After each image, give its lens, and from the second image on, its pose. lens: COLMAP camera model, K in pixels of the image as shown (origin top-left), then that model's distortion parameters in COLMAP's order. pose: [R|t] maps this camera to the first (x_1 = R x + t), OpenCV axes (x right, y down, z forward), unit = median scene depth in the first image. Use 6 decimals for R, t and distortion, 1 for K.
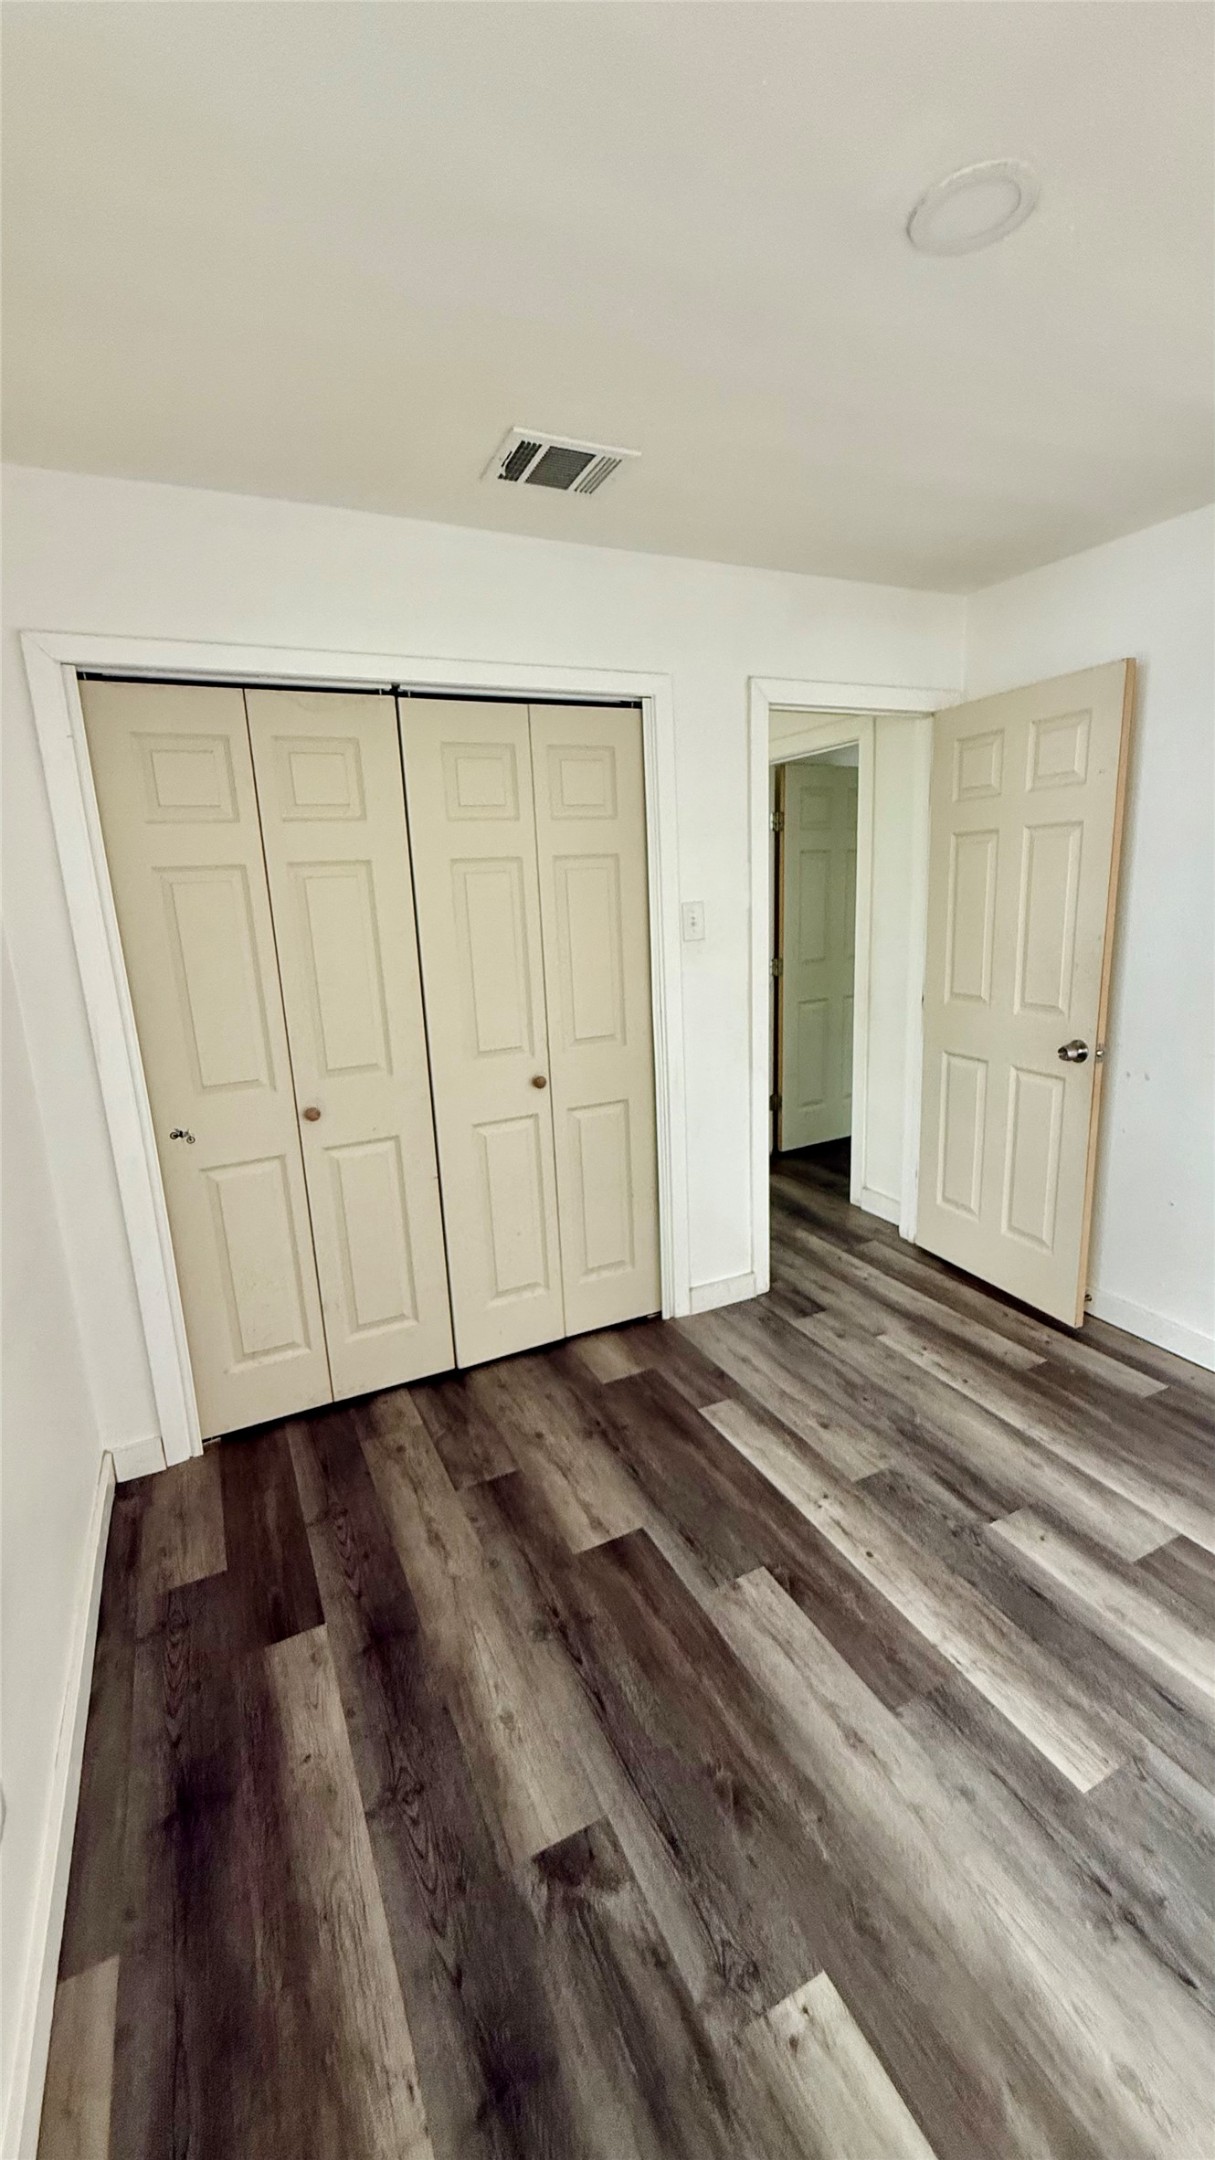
lens RADIAL K [[860.1, 0, 607.5], [0, 860.1, 1080.0], [0, 0, 1]] dist [0.000744, 0.000172]
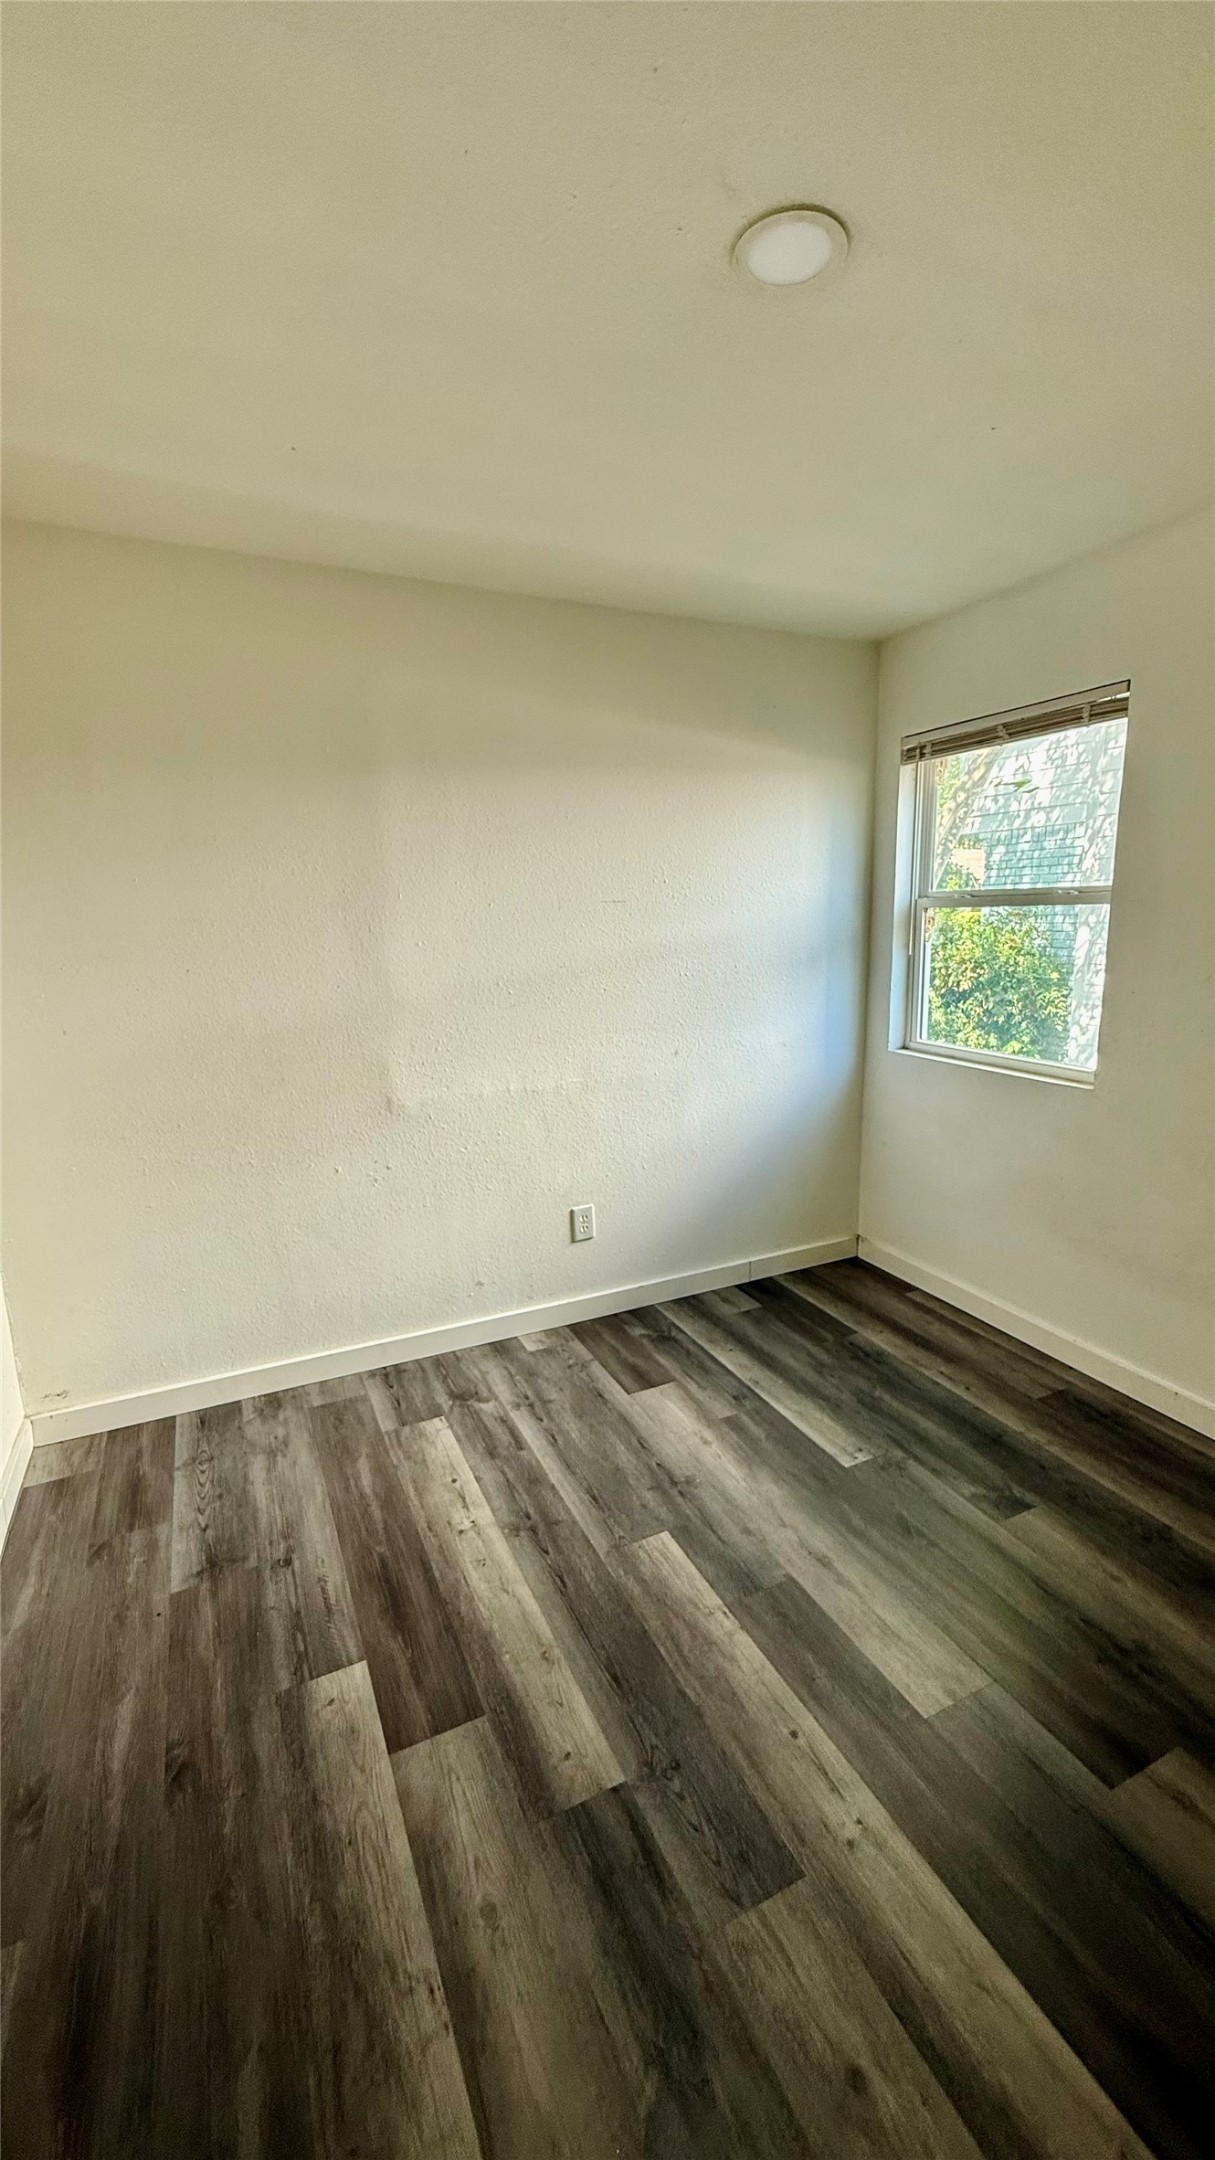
lens RADIAL K [[860.1, 0, 607.5], [0, 860.1, 1080.0], [0, 0, 1]] dist [0.000744, 0.000172]
pose [[-0.998490, 0.049379, 0.024079, 0.473959], [0.054918, 0.908799, 0.413605, -0.377712], [-0.001460, 0.414303, -0.910138, 1.635002]]
